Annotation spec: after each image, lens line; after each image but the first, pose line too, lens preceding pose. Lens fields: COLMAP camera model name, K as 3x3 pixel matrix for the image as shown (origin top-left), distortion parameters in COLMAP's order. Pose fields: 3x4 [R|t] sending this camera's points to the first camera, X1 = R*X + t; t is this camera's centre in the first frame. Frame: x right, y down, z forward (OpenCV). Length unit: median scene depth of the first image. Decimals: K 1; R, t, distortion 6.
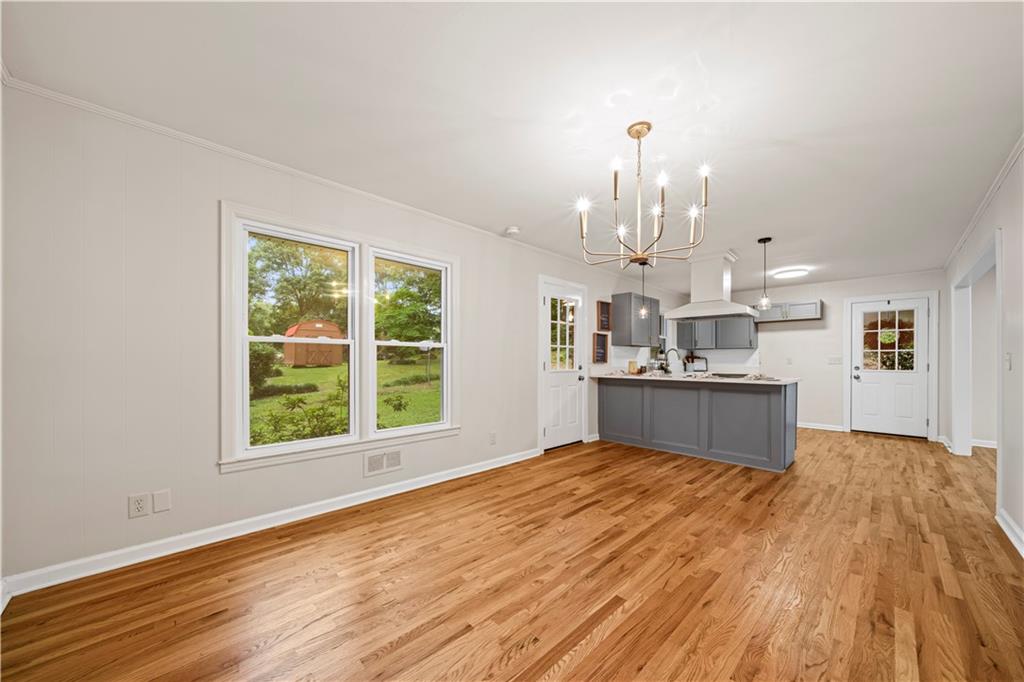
lens RADIAL K [[367.9, 0, 511.5], [0, 367.9, 362.2], [0, 0, 1]] dist [-0.000216, -0.000021]
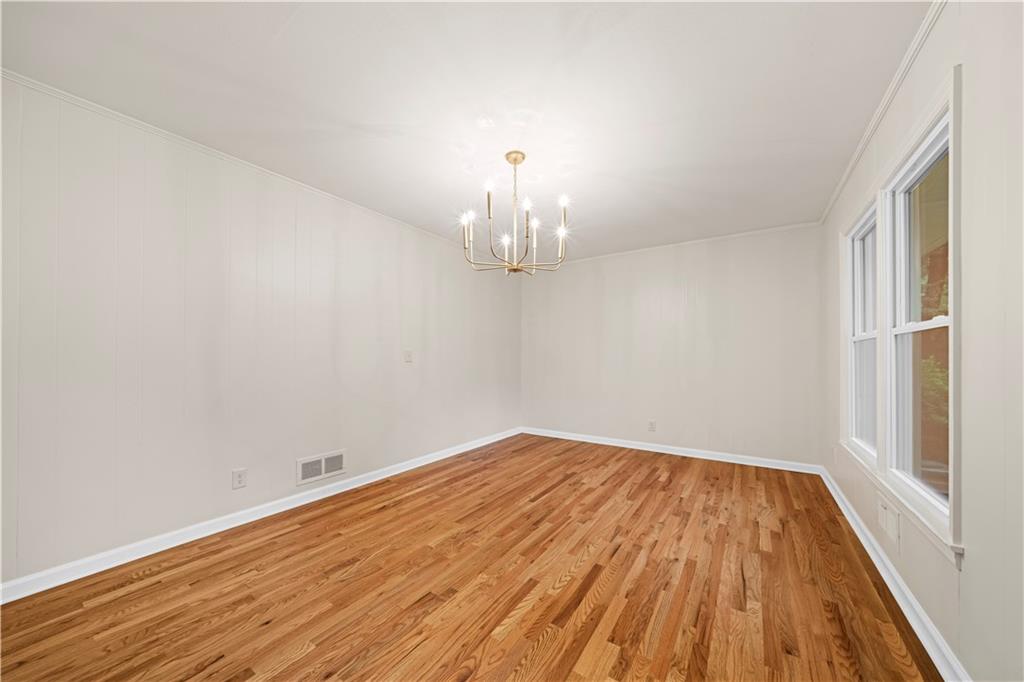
lens RADIAL K [[416.0, 0, 512.3], [0, 416.0, 351.9], [0, 0, 1]] dist [-0.000030, 0.000008]
pose [[-0.977596, -0.006902, -0.210378, 0.626587], [-0.005797, 0.999966, -0.005868, -0.014911], [0.210411, -0.004517, -0.977603, 2.269715]]
